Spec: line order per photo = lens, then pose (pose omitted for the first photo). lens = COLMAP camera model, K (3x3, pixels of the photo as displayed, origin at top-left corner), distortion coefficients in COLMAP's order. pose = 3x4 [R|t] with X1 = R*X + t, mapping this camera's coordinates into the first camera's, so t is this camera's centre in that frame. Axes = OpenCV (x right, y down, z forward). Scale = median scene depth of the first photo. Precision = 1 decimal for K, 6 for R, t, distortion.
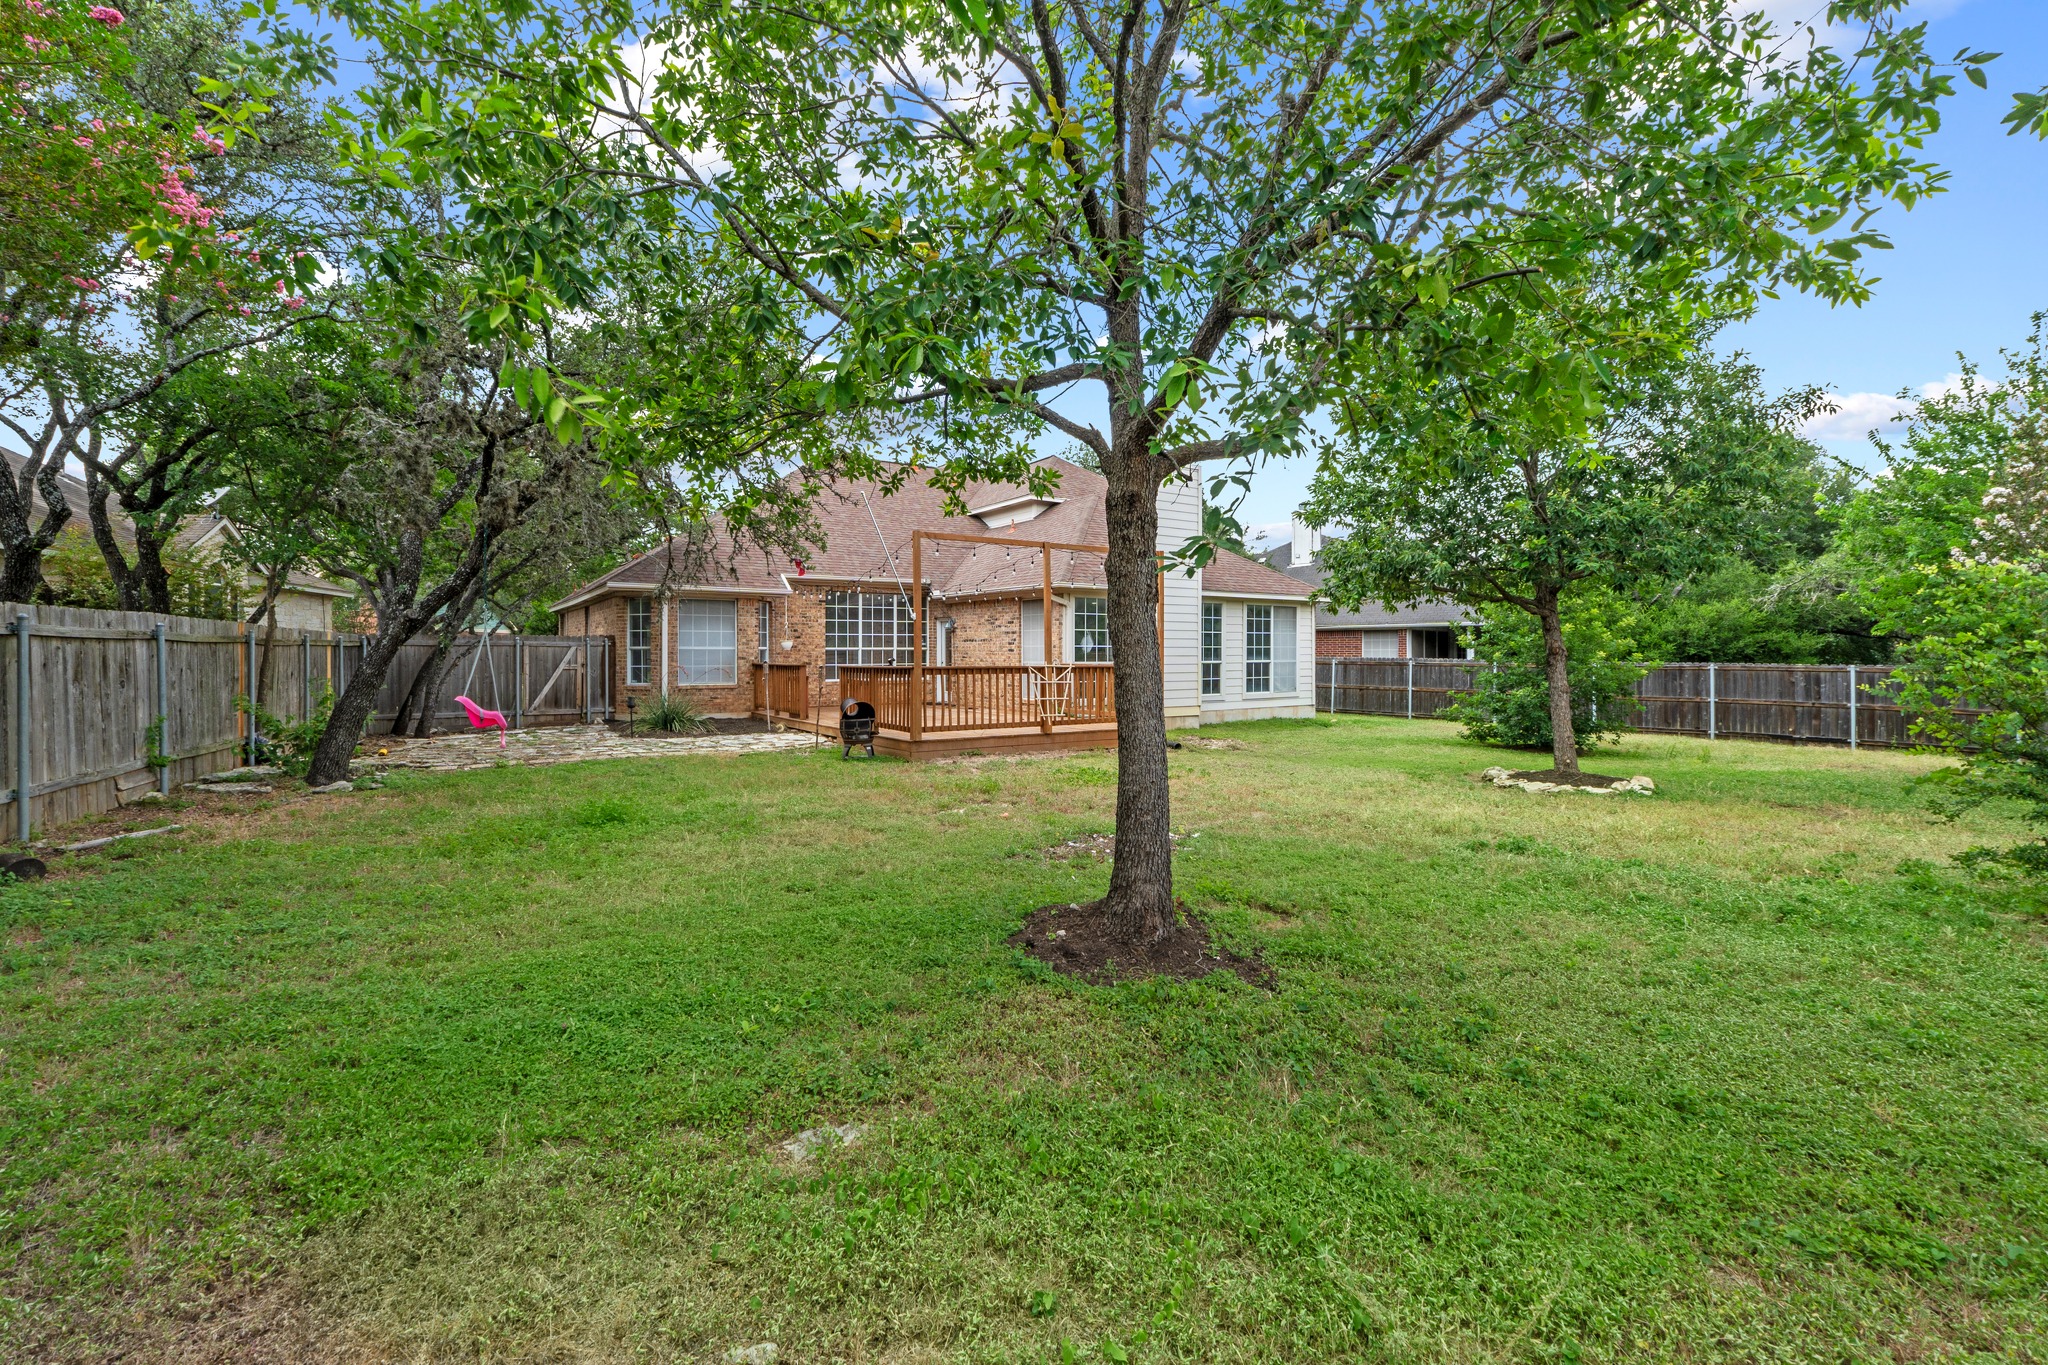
lens RADIAL K [[869.9, 0, 1017.9], [0, 869.9, 670.1], [0, 0, 1]] dist [-0.002577, -0.000339]
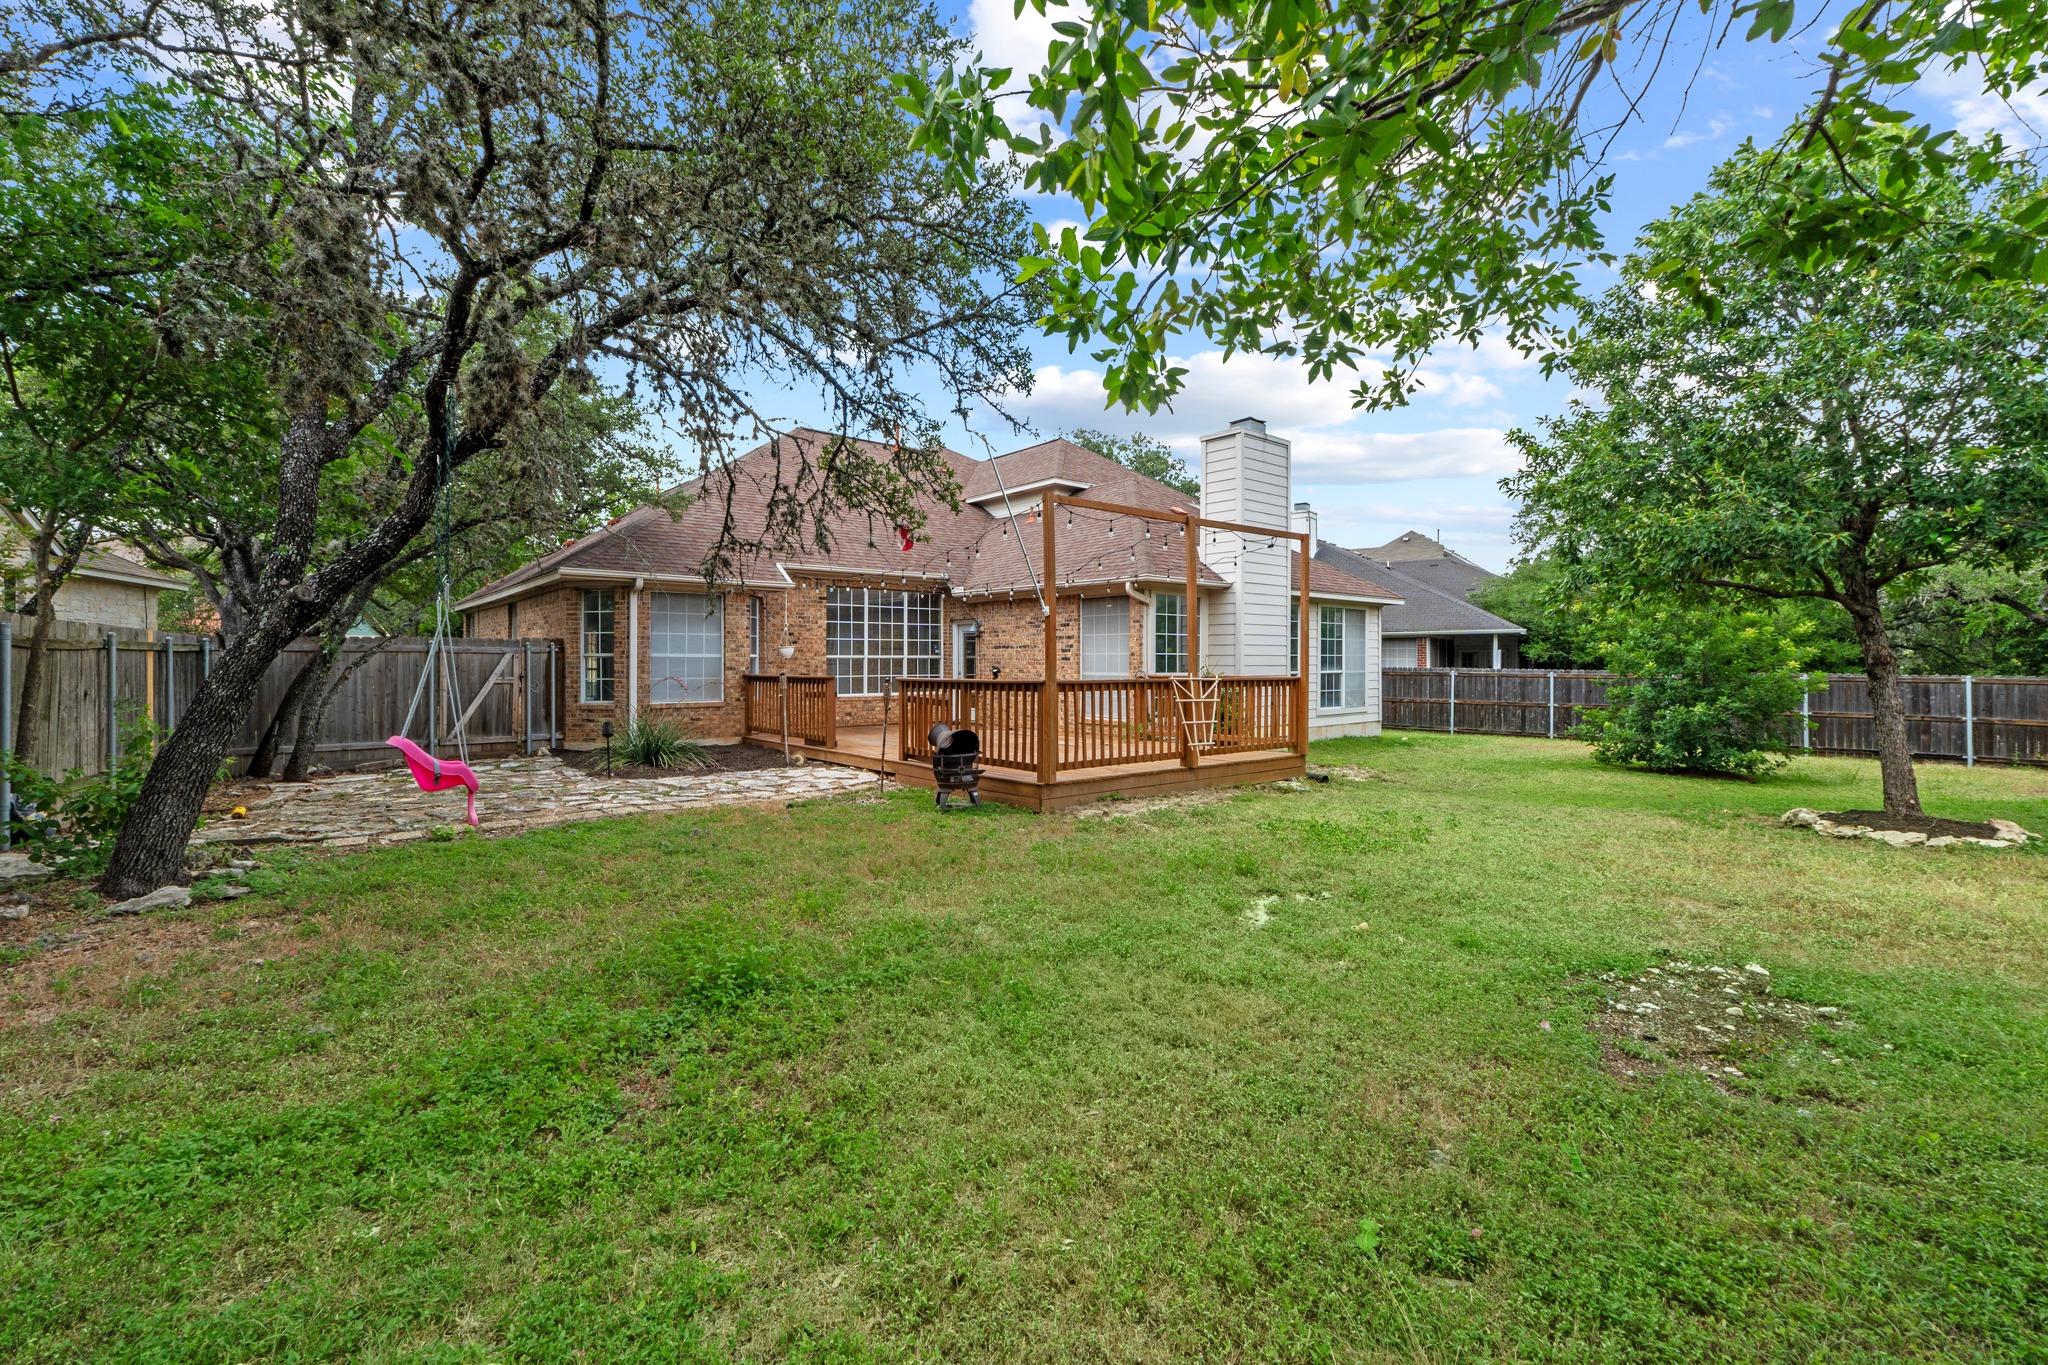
lens RADIAL K [[880.6, 0, 1025.4], [0, 880.6, 672.6], [0, 0, 1]] dist [-0.001176, -0.000626]
pose [[0.994068, -0.000849, 0.108756, -0.144461], [0.001705, 0.999968, -0.007777, -0.003423], [-0.108746, 0.007917, 0.994038, 0.186036]]
